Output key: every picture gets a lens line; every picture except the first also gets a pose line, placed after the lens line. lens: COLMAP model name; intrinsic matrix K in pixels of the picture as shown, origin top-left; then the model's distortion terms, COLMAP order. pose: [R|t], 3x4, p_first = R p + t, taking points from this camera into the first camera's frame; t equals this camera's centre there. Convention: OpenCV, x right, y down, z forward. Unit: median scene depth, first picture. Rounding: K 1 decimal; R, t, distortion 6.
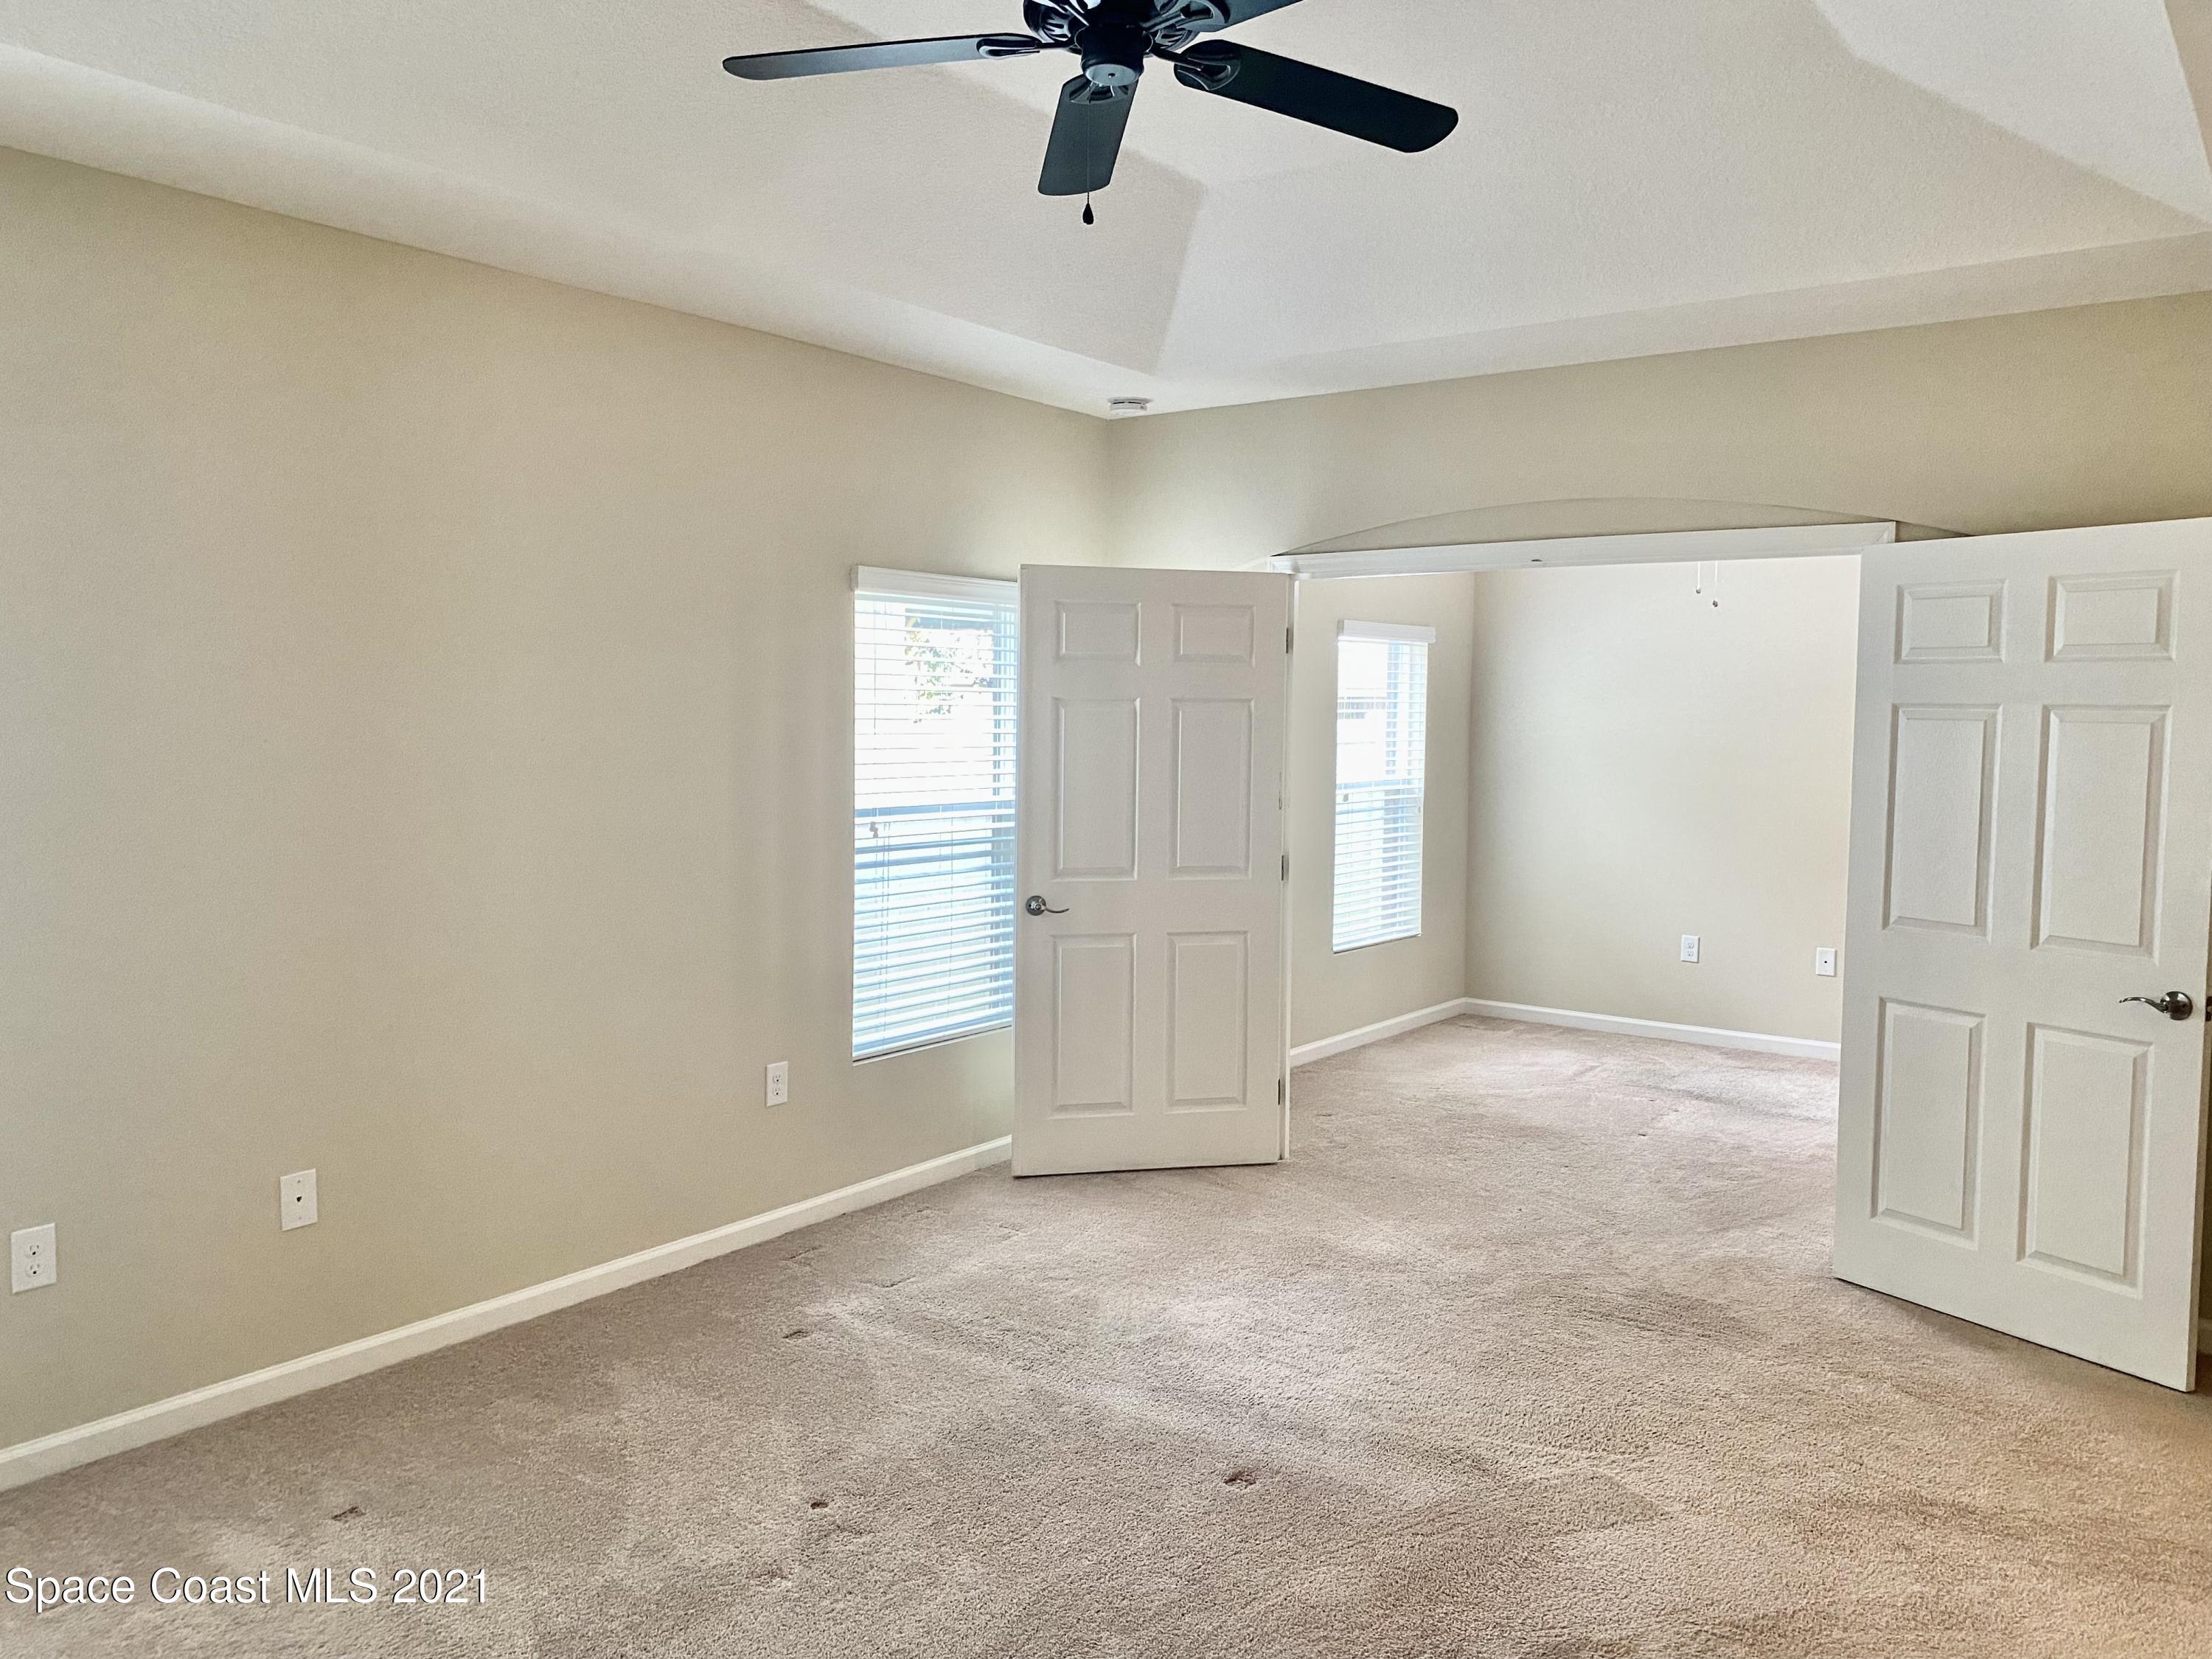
lens RADIAL K [[1690.5, 0, 1110.0], [0, 1690.5, 825.5], [0, 0, 1]] dist [0.040414, -0.017642]
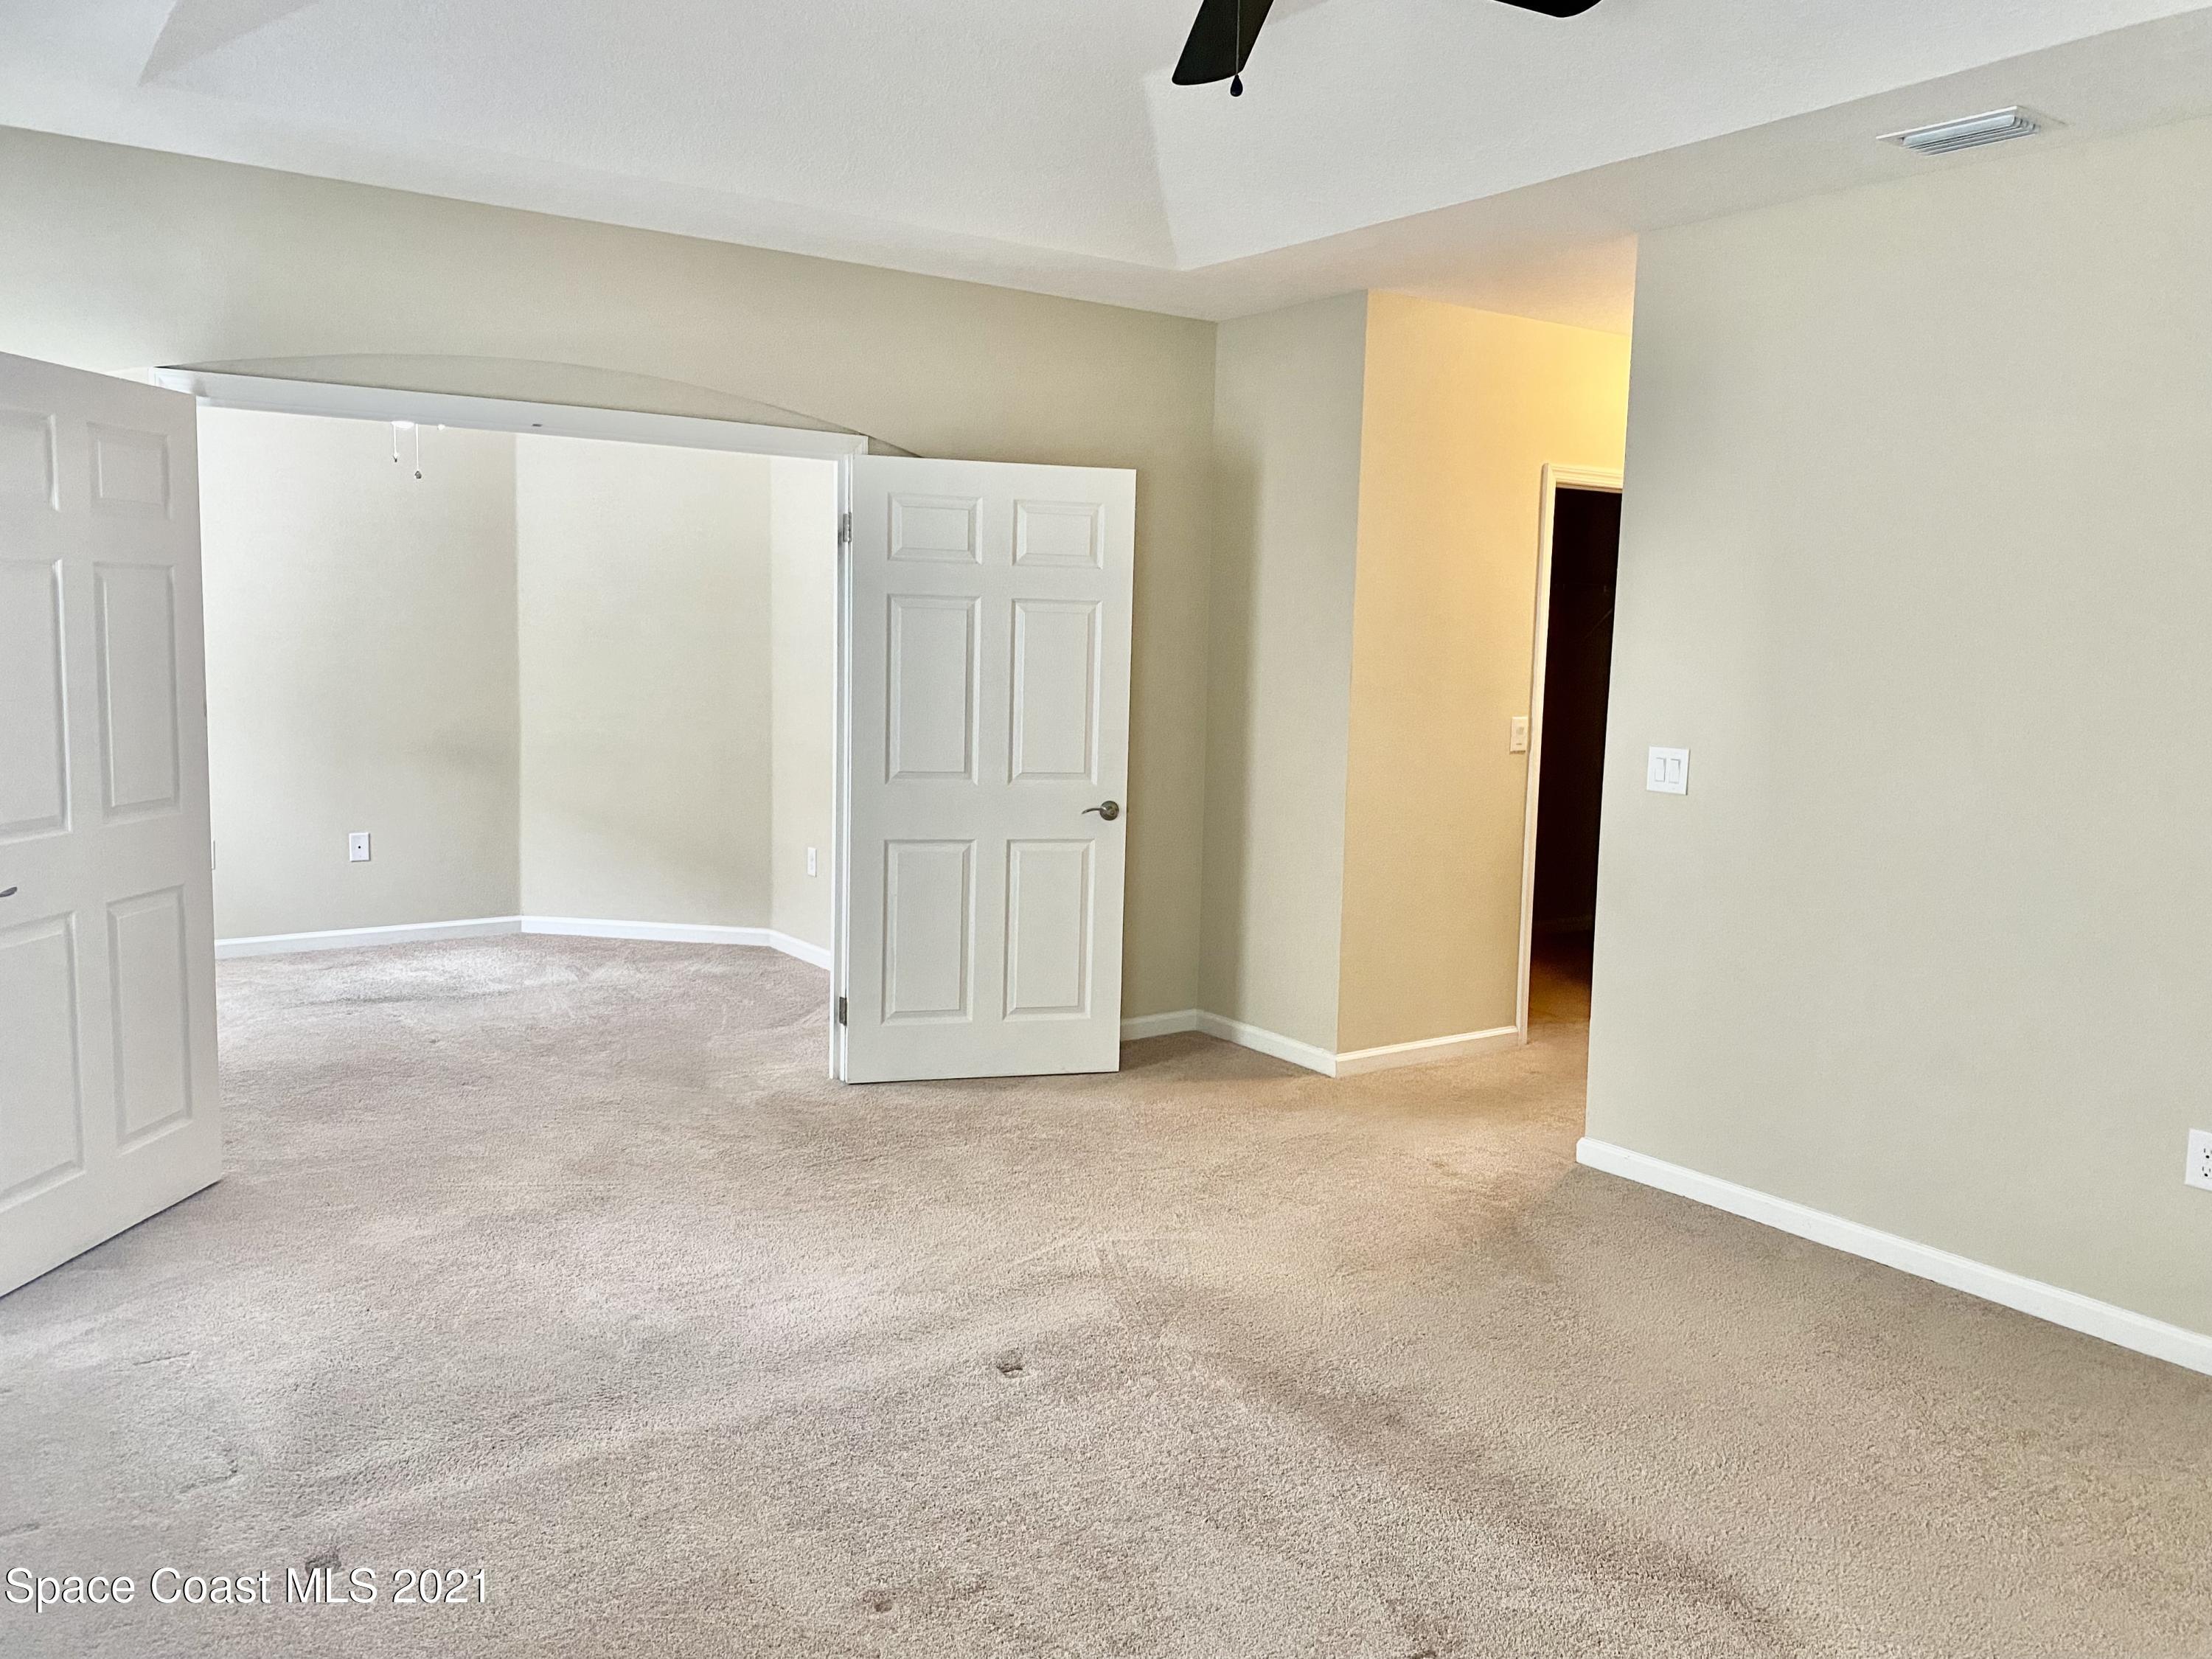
lens RADIAL K [[1690.5, 0, 1123.5], [0, 1690.5, 827.0], [0, 0, 1]] dist [0.040414, -0.017642]
pose [[0.300381, -0.118084, 0.946482, -0.527803], [0.044770, 0.992959, 0.109674, -0.026690], [-0.952768, 0.009430, 0.303552, 0.407402]]
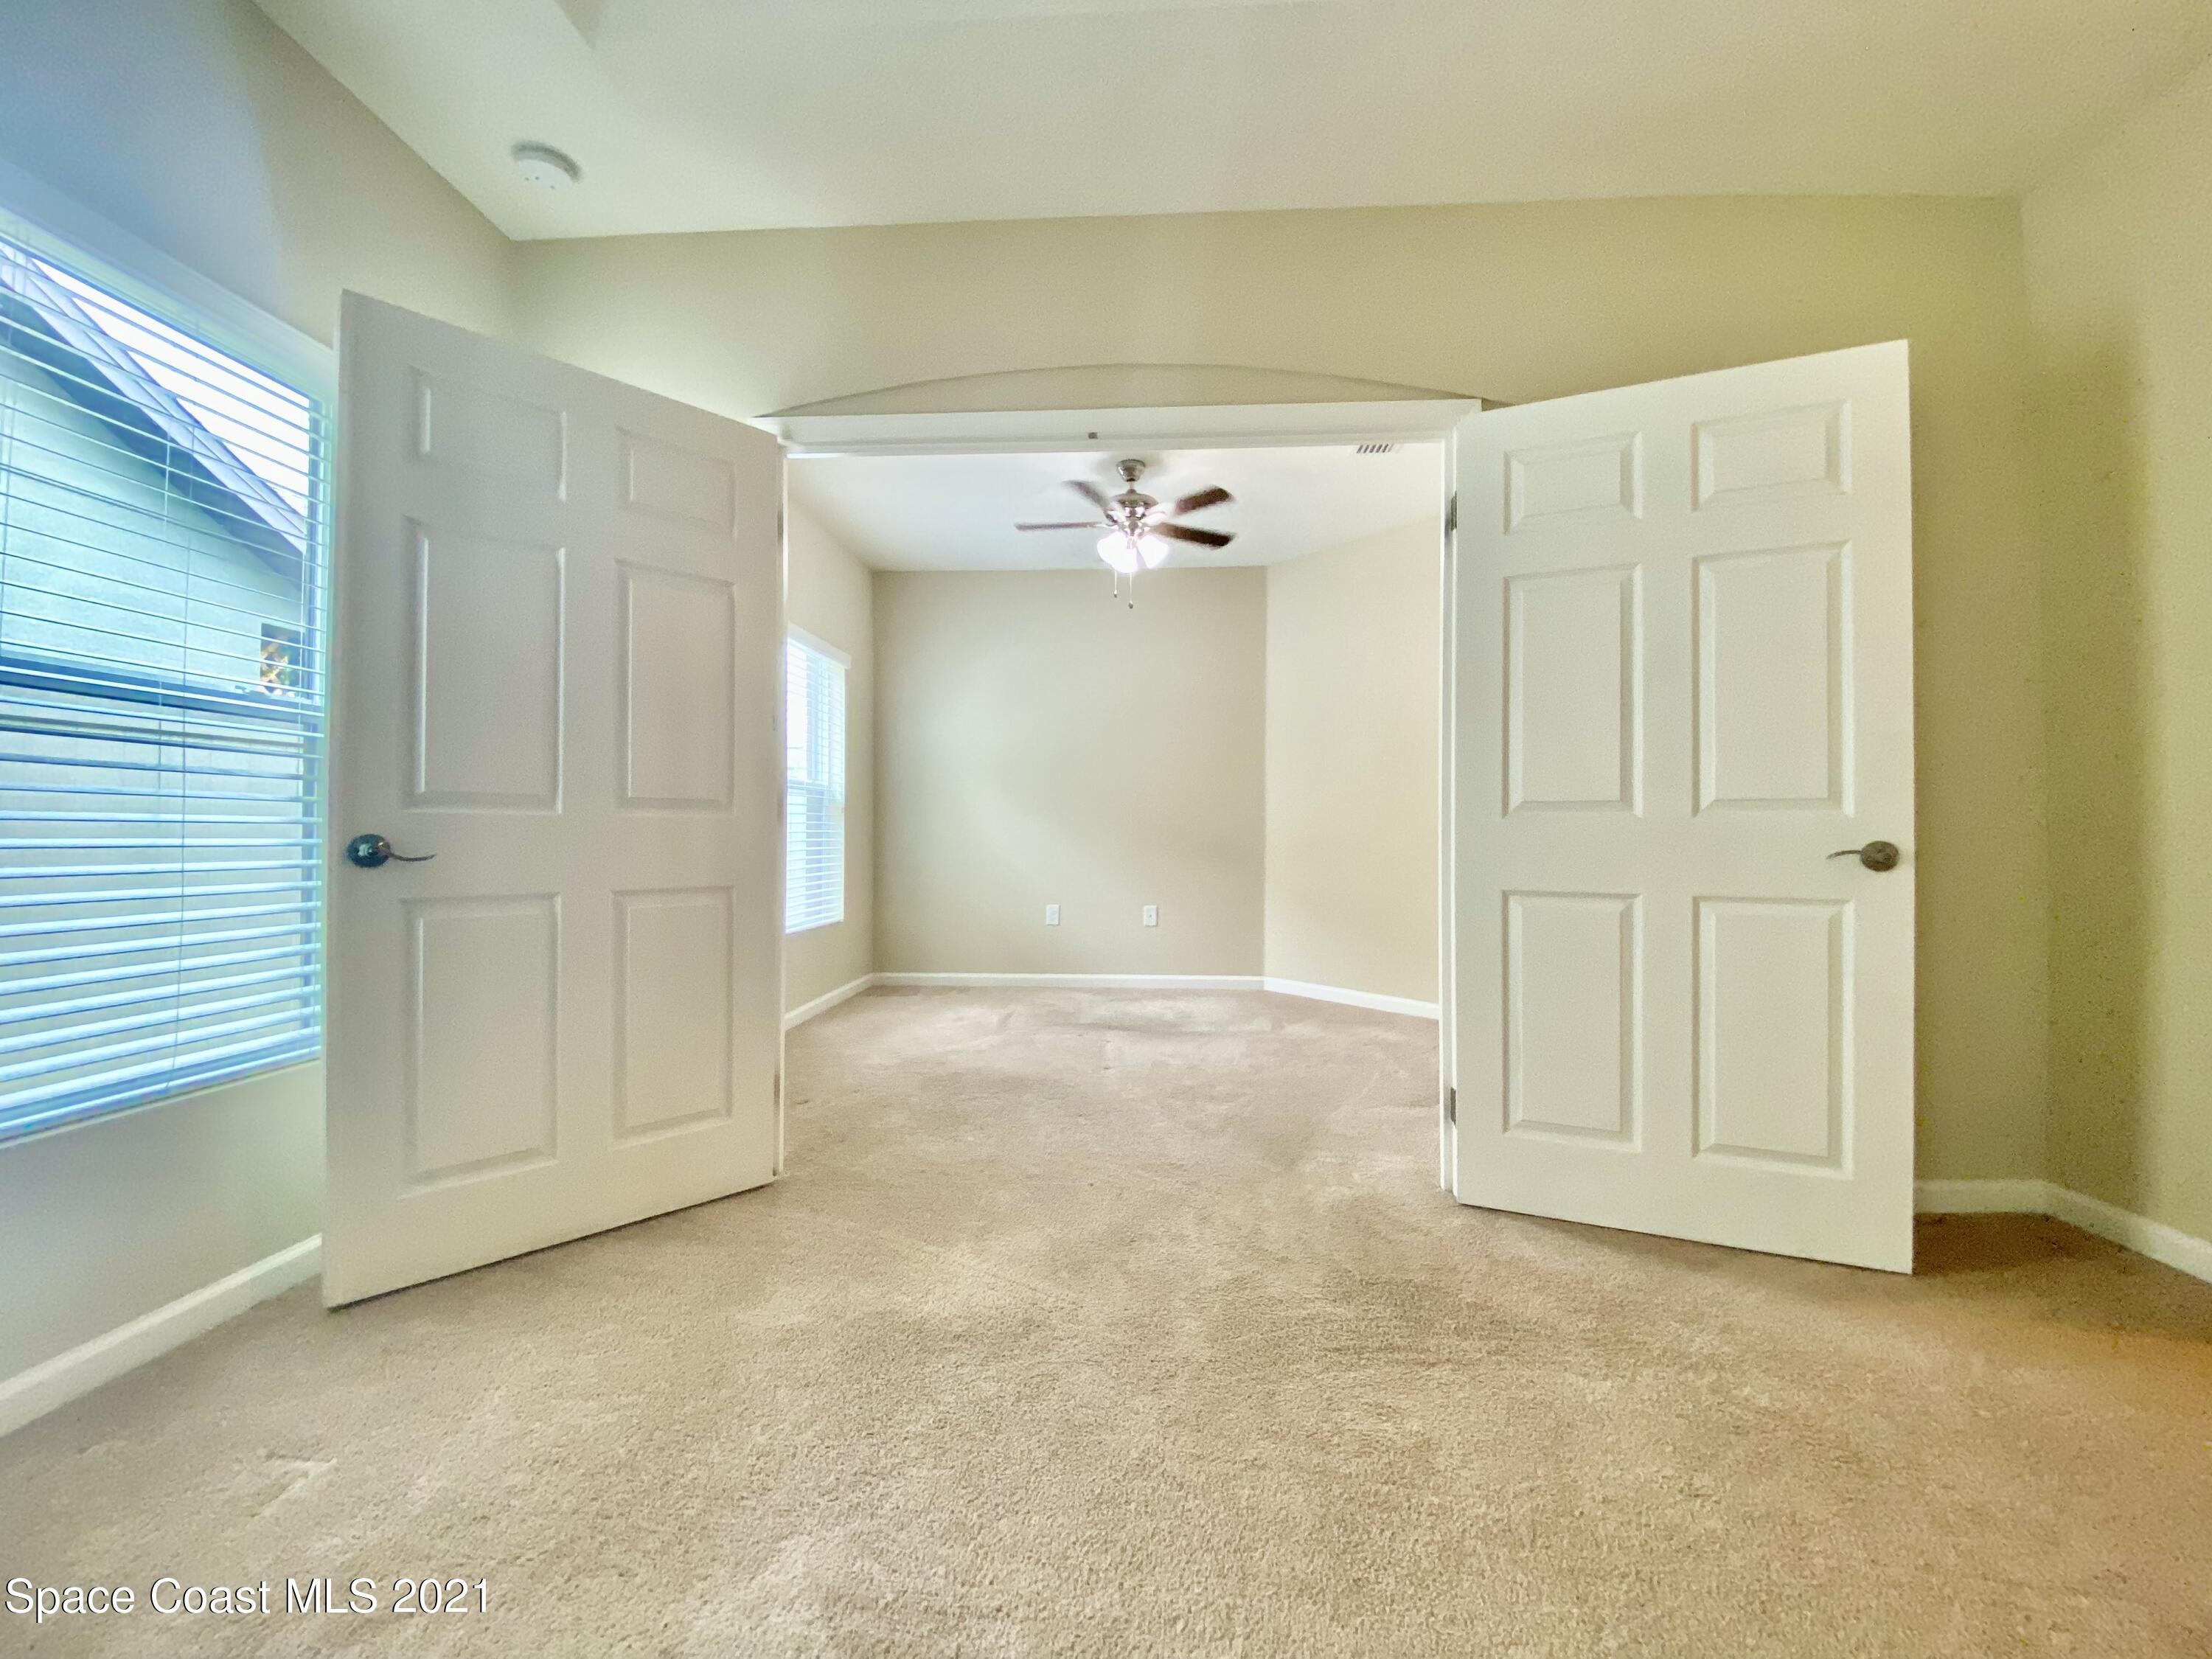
lens RADIAL K [[894.8, 0, 1110.9], [0, 894.8, 825.2], [0, 0, 1]] dist [0.001270, -0.001858]
pose [[0.835250, -0.003587, 0.549859, 0.002467], [0.045454, 0.997007, -0.062543, 0.072882], [-0.547989, 0.077232, 0.832913, 0.601271]]
